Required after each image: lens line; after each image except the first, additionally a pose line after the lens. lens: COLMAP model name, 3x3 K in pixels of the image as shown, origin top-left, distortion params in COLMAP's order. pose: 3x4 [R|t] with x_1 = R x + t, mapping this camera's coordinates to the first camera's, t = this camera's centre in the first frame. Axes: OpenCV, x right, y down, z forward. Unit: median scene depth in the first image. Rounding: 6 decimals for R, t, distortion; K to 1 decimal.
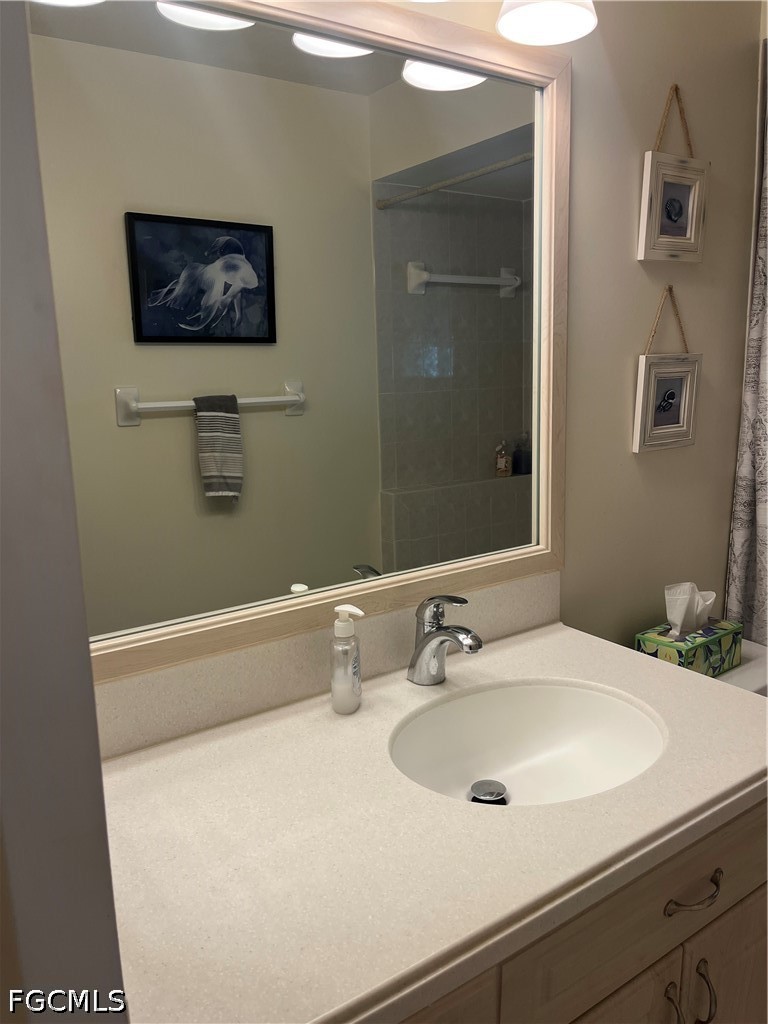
lens RADIAL K [[780.9, 0, 383.4], [0, 780.9, 507.3], [0, 0, 1]] dist [0.049862, -0.073732]
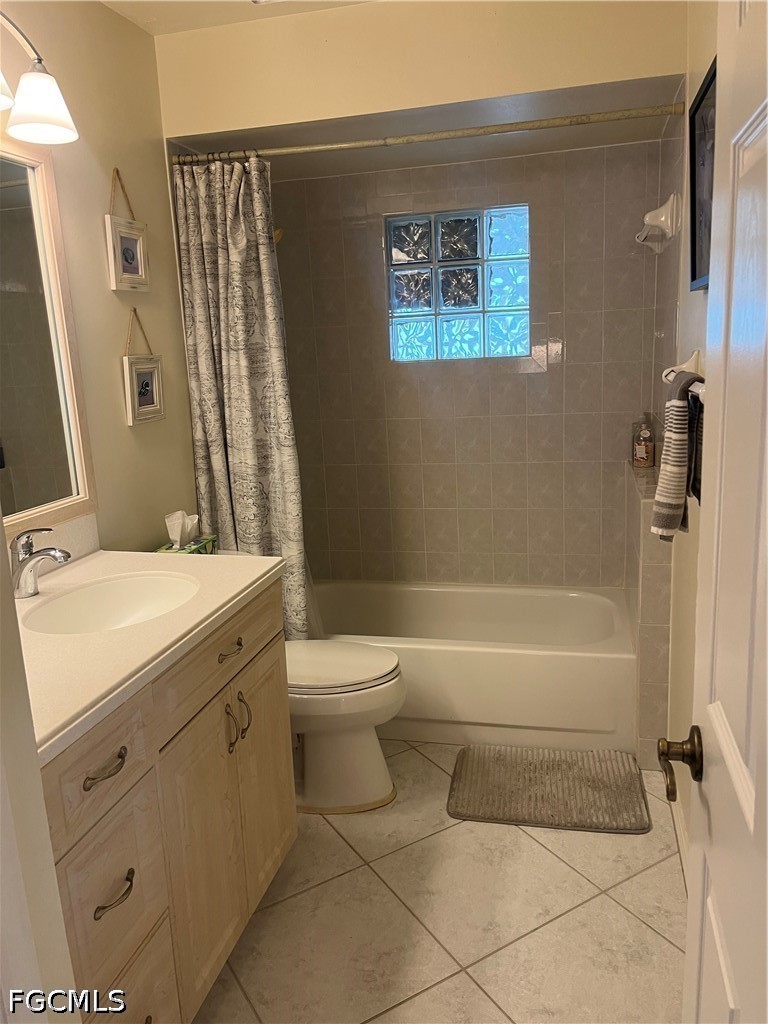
lens RADIAL K [[780.9, 0, 383.6], [0, 780.9, 509.1], [0, 0, 1]] dist [0.049862, -0.073732]
pose [[0.754854, -0.145770, 0.639490, -0.260514], [0.149020, 0.987608, 0.049219, 0.077484], [-0.638740, 0.058143, 0.767223, -0.366569]]
